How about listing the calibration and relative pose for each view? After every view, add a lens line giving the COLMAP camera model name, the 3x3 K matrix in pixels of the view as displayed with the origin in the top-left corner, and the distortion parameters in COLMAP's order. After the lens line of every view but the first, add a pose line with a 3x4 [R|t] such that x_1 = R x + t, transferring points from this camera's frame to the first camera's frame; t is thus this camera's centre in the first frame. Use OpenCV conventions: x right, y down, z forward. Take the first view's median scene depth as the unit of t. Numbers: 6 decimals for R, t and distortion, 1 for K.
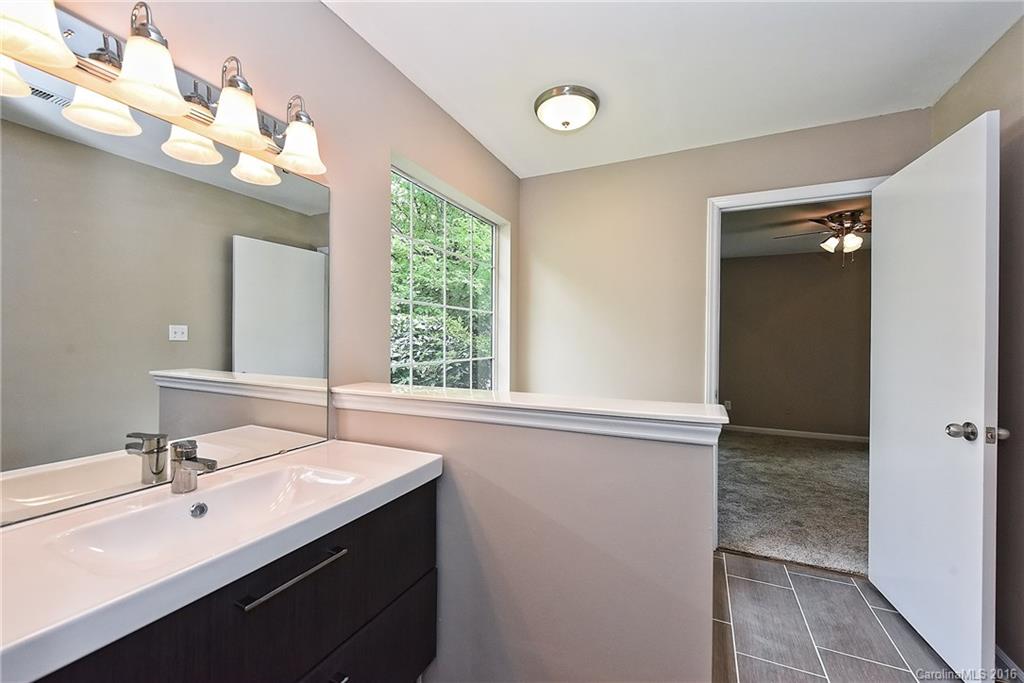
lens RADIAL K [[406.8, 0, 514.3], [0, 406.8, 345.4], [0, 0, 1]] dist [-0.000169, -0.000193]
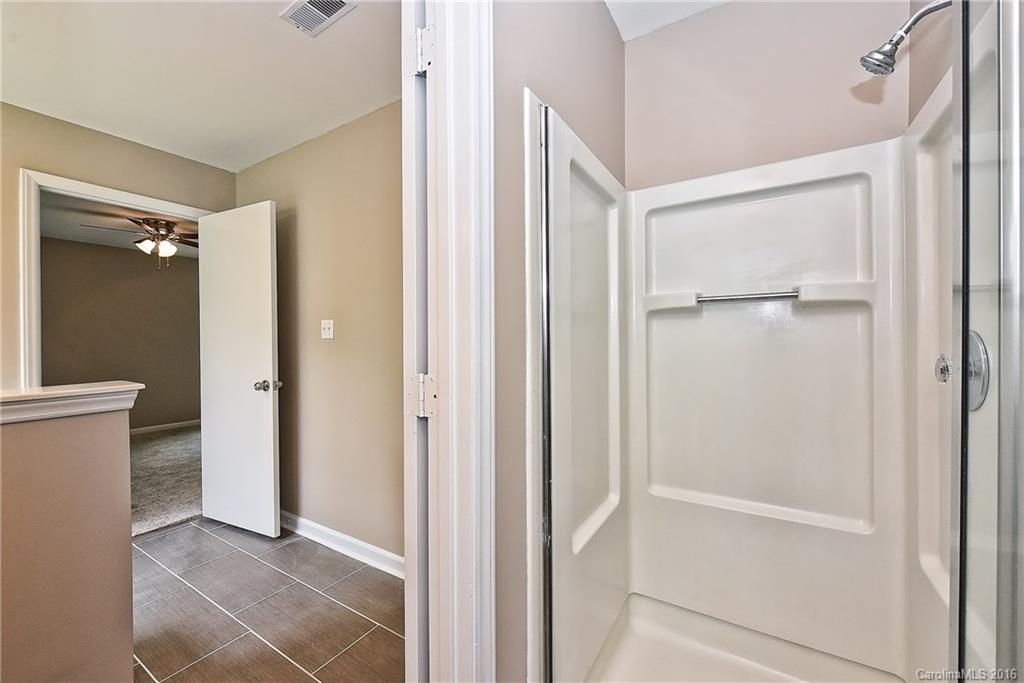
lens RADIAL K [[406.8, 0, 513.7], [0, 406.8, 340.8], [0, 0, 1]] dist [-0.000169, -0.000193]
pose [[0.130749, -0.006843, 0.991392, -0.245832], [0.017337, 0.999839, 0.004615, 0.019817], [-0.991264, 0.016585, 0.130846, -0.145132]]
